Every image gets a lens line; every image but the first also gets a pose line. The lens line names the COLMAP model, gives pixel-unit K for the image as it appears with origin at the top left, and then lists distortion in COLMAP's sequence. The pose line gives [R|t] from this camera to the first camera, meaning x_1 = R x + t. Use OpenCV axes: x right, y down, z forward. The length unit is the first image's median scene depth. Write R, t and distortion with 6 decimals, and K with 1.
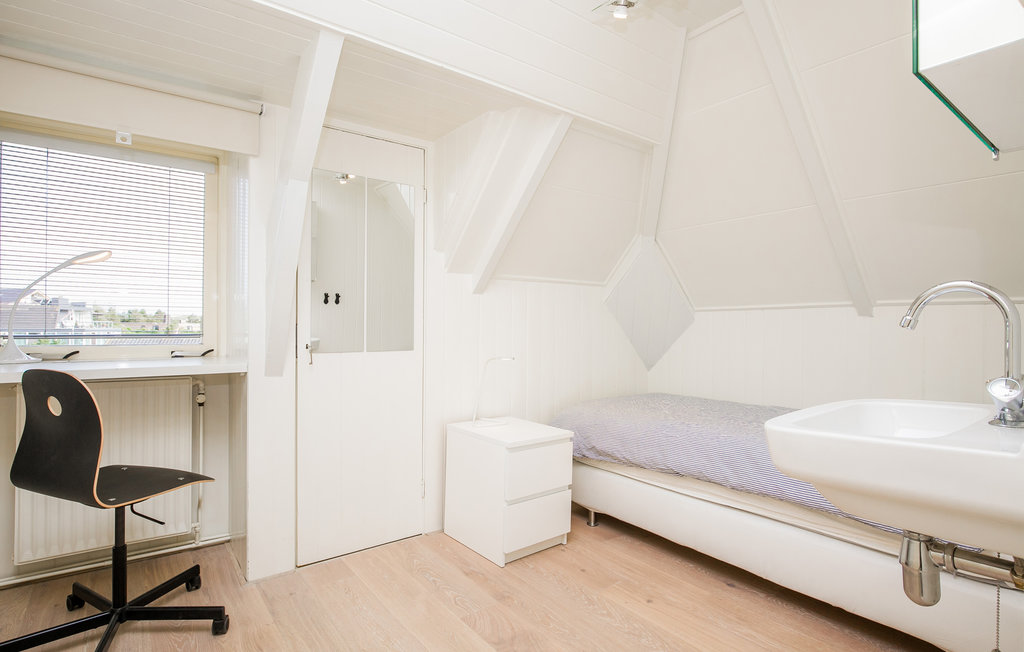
lens RADIAL K [[522.7, 0, 501.0], [0, 522.7, 317.5], [0, 0, 1]] dist [-0.001918, -0.000131]
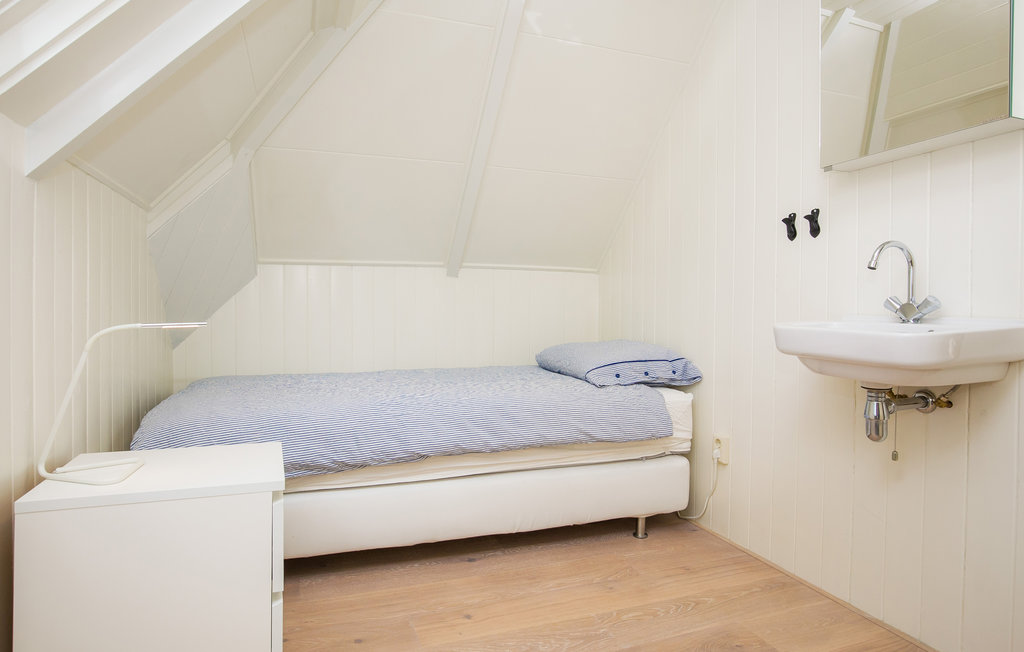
lens RADIAL K [[565.3, 0, 514.1], [0, 565.3, 309.3], [0, 0, 1]] dist [-0.000668, -0.000064]
pose [[0.295749, -0.005222, 0.955252, -0.474998], [-0.021109, 0.999705, 0.012000, 0.058959], [-0.955033, -0.023714, 0.295551, 0.637797]]
